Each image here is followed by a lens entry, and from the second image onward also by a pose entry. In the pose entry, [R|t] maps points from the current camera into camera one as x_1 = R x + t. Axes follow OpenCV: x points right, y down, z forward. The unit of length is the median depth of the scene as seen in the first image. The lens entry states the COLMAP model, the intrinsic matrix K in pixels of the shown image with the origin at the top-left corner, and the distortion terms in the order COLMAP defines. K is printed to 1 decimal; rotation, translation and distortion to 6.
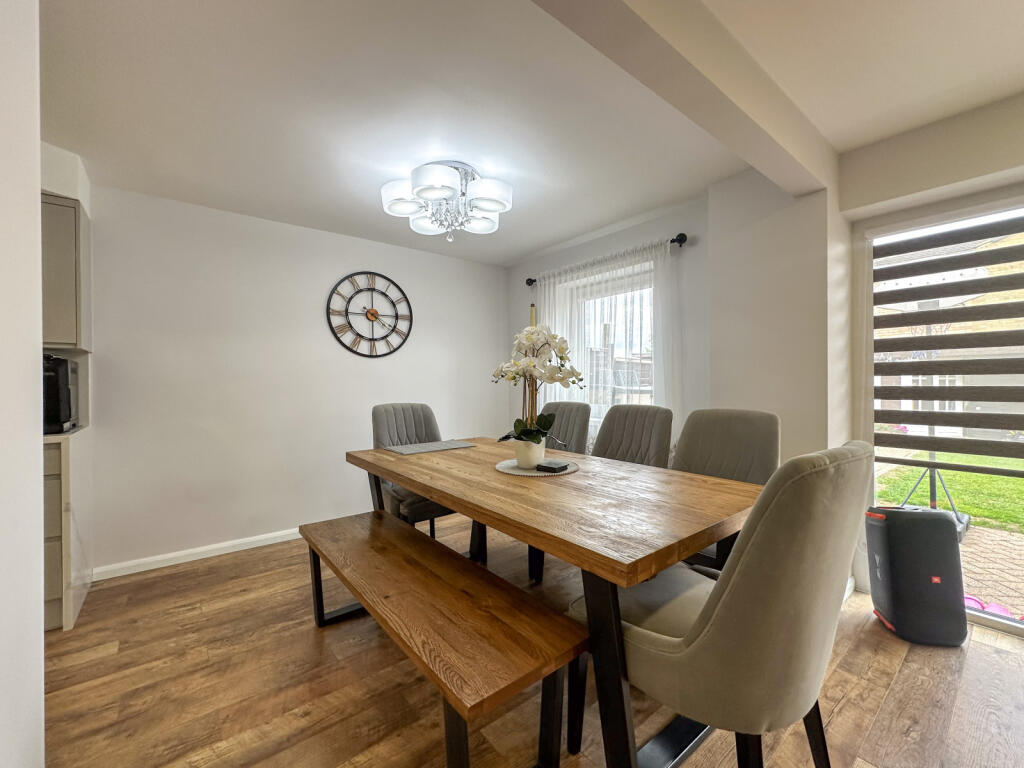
lens RADIAL K [[435.9, 0, 503.1], [0, 435.9, 386.8], [0, 0, 1]] dist [-0.013018, 0.002663]
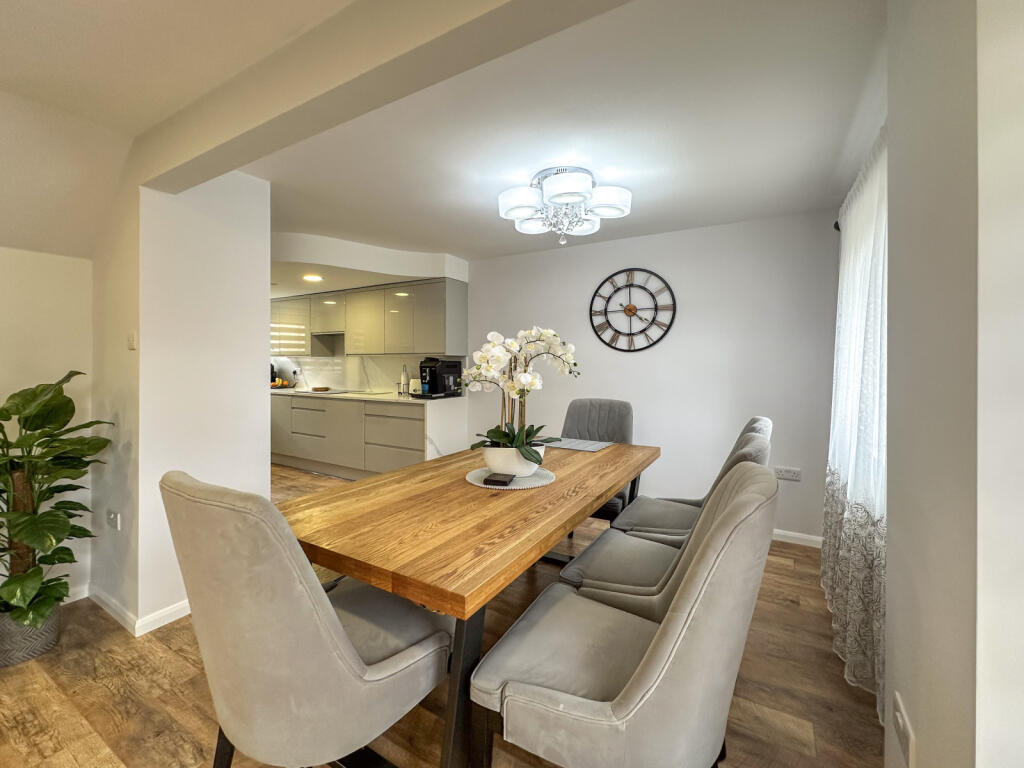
lens RADIAL K [[435.9, 0, 510.2], [0, 435.9, 362.1], [0, 0, 1]] dist [-0.013018, 0.002663]
pose [[0.380936, 0.006692, -0.924577, 0.541914], [-0.015741, 0.999876, 0.000751, -0.040151], [0.924468, 0.014268, 0.380994, 0.353550]]
